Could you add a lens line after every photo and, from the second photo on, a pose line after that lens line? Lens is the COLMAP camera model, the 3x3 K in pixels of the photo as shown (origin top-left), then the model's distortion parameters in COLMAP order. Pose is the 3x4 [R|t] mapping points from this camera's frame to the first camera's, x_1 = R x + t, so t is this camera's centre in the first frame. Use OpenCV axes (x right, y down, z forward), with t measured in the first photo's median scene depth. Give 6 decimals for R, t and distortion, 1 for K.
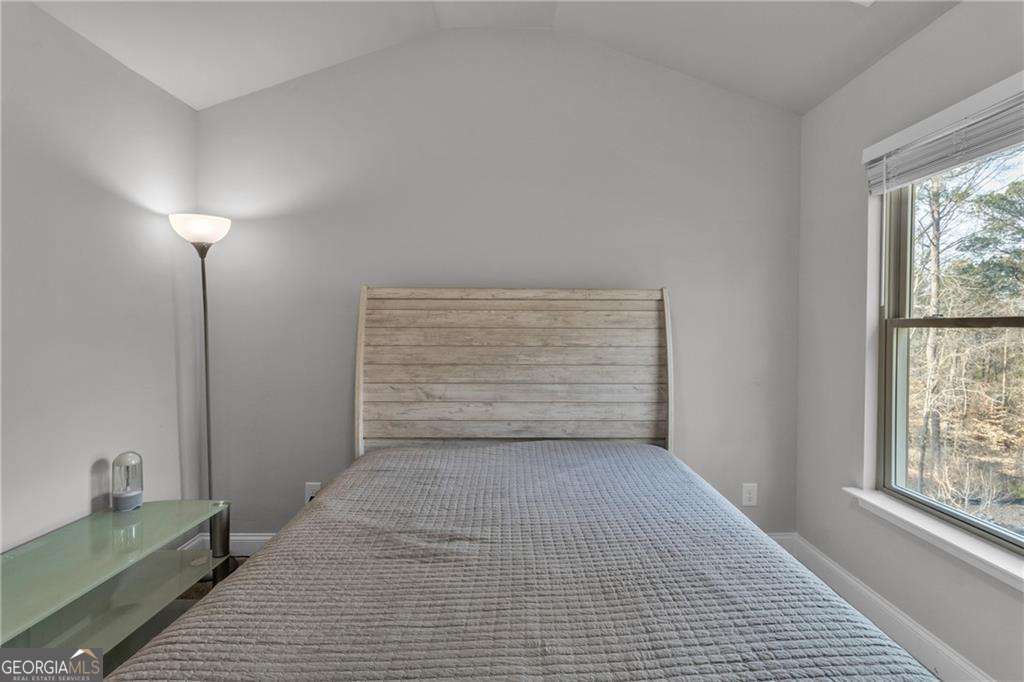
lens RADIAL K [[481.6, 0, 509.0], [0, 481.6, 335.7], [0, 0, 1]] dist [0.004684, 0.001111]
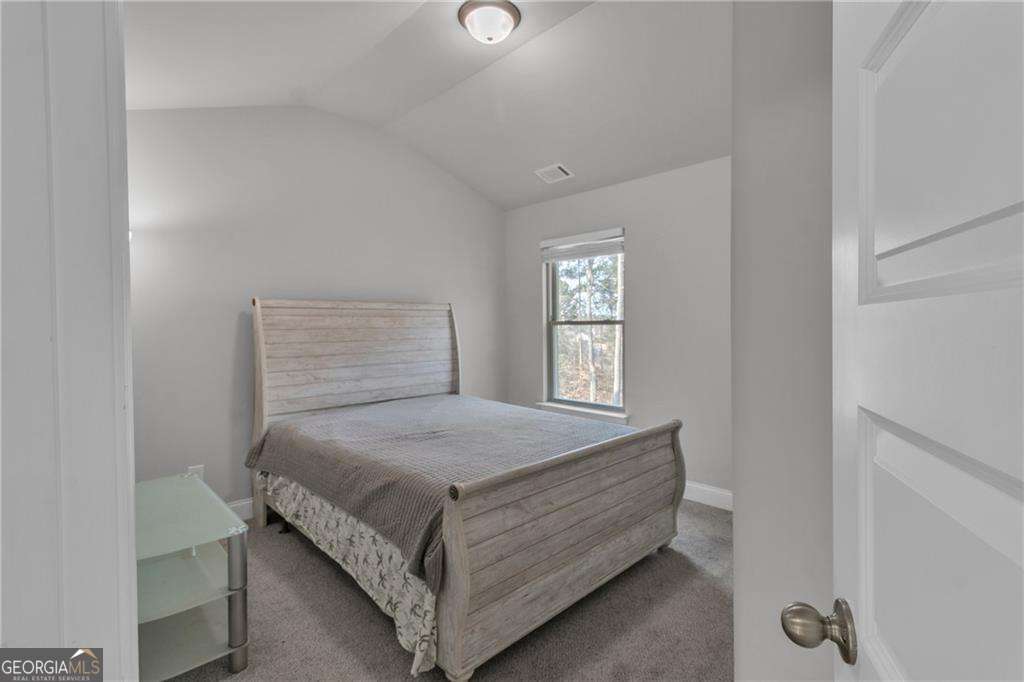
lens RADIAL K [[481.6, 0, 513.4], [0, 481.6, 336.2], [0, 0, 1]] dist [0.004684, 0.001111]
pose [[0.731940, -0.027045, 0.680833, -0.689349], [0.024320, 0.999612, 0.013562, -0.001687], [-0.680935, 0.006631, 0.732313, -0.398203]]
